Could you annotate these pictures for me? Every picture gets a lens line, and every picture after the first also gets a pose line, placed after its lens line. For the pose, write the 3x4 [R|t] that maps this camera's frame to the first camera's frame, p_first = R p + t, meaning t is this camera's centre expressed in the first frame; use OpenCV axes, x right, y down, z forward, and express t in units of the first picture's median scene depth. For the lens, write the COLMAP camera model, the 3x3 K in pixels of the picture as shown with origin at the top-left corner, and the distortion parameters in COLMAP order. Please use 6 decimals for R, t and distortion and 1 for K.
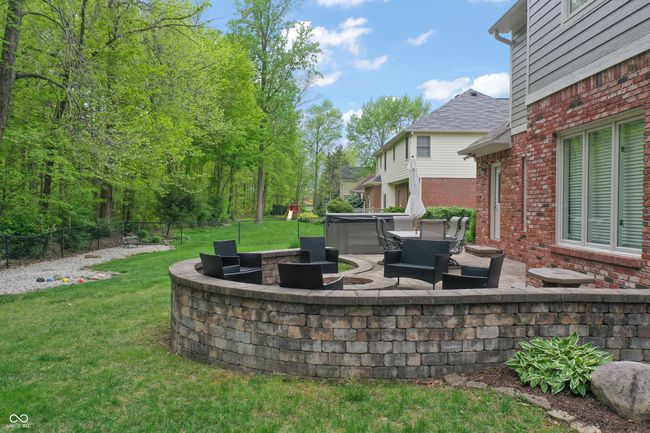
lens RADIAL K [[510.0, 0, 325.0], [0, 510.0, 216.5], [0, 0, 1]] dist [-0.015867, 0.002039]
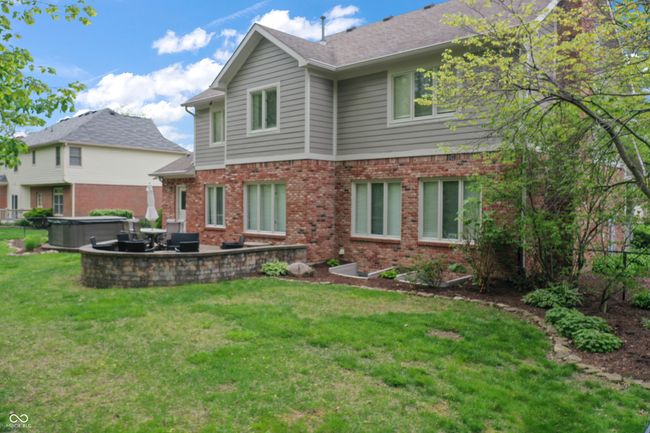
lens RADIAL K [[510.0, 0, 325.0], [0, 510.0, 216.5], [0, 0, 1]] dist [-0.015867, 0.002039]
pose [[0.701169, -0.018703, 0.712749, -1.133521], [0.011591, 0.999823, 0.014834, -0.054224], [-0.712901, -0.002140, 0.701262, -1.035718]]
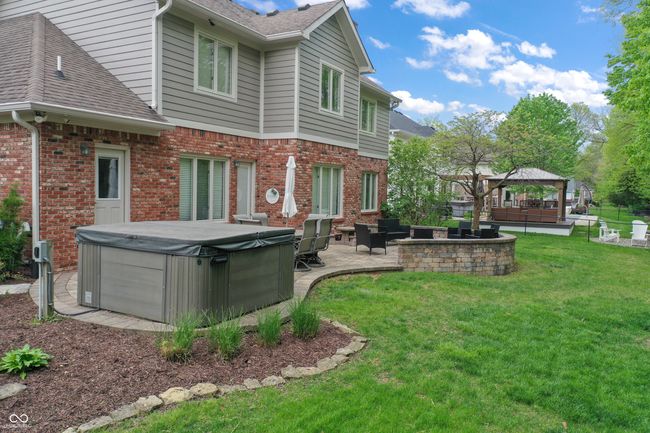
lens RADIAL K [[510.0, 0, 325.0], [0, 510.0, 216.5], [0, 0, 1]] dist [-0.015867, 0.002039]
pose [[-0.865134, -0.048998, 0.499142, -0.719126], [-0.012626, 0.997029, 0.075988, -0.138777], [-0.501382, 0.059437, -0.863182, 3.430102]]
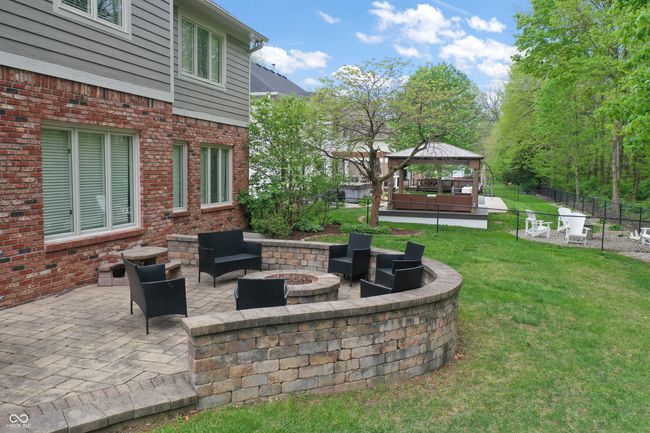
lens RADIAL K [[509.1, 0, 325.0], [0, 509.1, 216.5], [0, 0, 1]] dist [0.010561, 0.003818]
pose [[-0.947238, -0.054246, 0.315908, -0.398677], [-0.017541, 0.992871, 0.117894, -0.142287], [-0.320052, 0.106132, -0.941437, 2.204139]]
